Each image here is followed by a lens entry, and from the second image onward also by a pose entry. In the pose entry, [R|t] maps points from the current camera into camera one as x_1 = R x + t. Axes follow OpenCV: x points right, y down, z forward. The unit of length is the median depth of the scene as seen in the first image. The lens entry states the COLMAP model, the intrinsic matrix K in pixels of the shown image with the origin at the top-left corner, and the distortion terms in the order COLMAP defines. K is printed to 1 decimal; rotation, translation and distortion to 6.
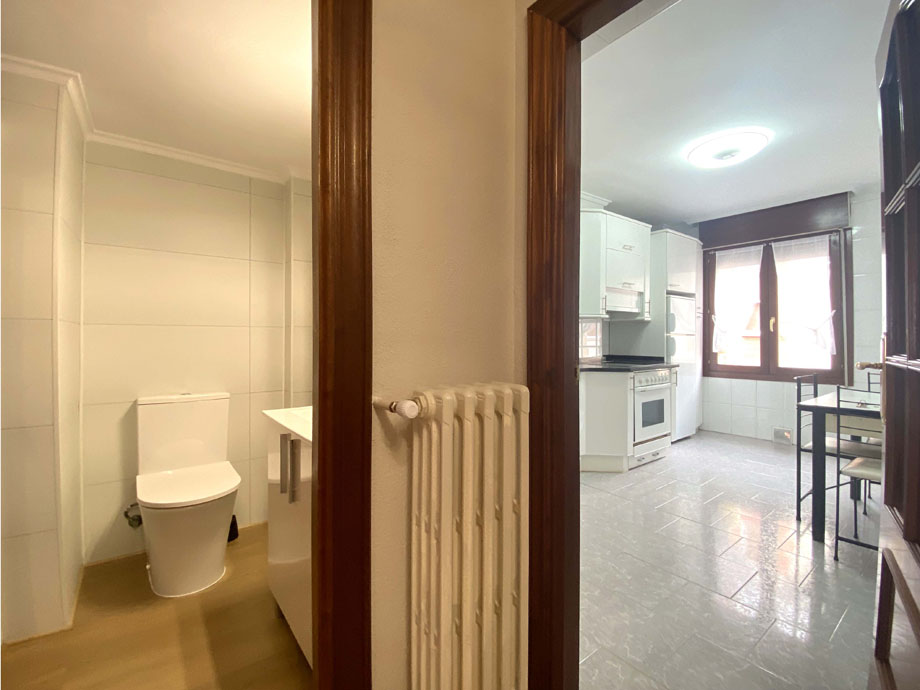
lens RADIAL K [[406.3, 0, 477.9], [0, 406.3, 337.9], [0, 0, 1]] dist [-0.001304, -0.015529]
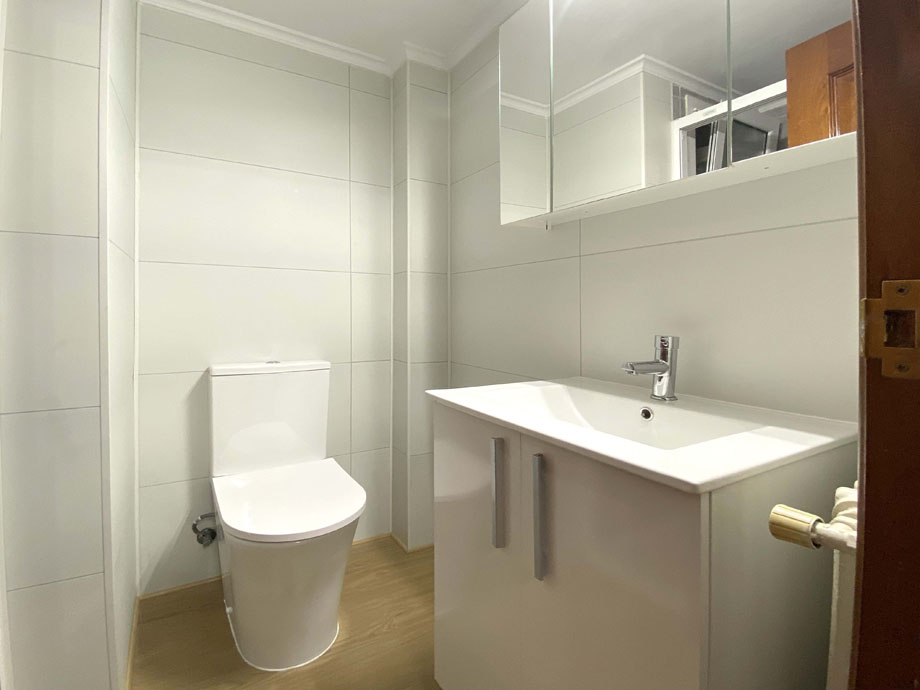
lens RADIAL K [[428.1, 0, 462.4], [0, 428.1, 322.7], [0, 0, 1]] dist [-0.026005, -0.000124]
pose [[0.994345, 0.011729, -0.105550, -0.338000], [-0.009738, 0.999765, 0.019357, 0.056330], [0.105752, -0.018220, 0.994226, 0.317557]]
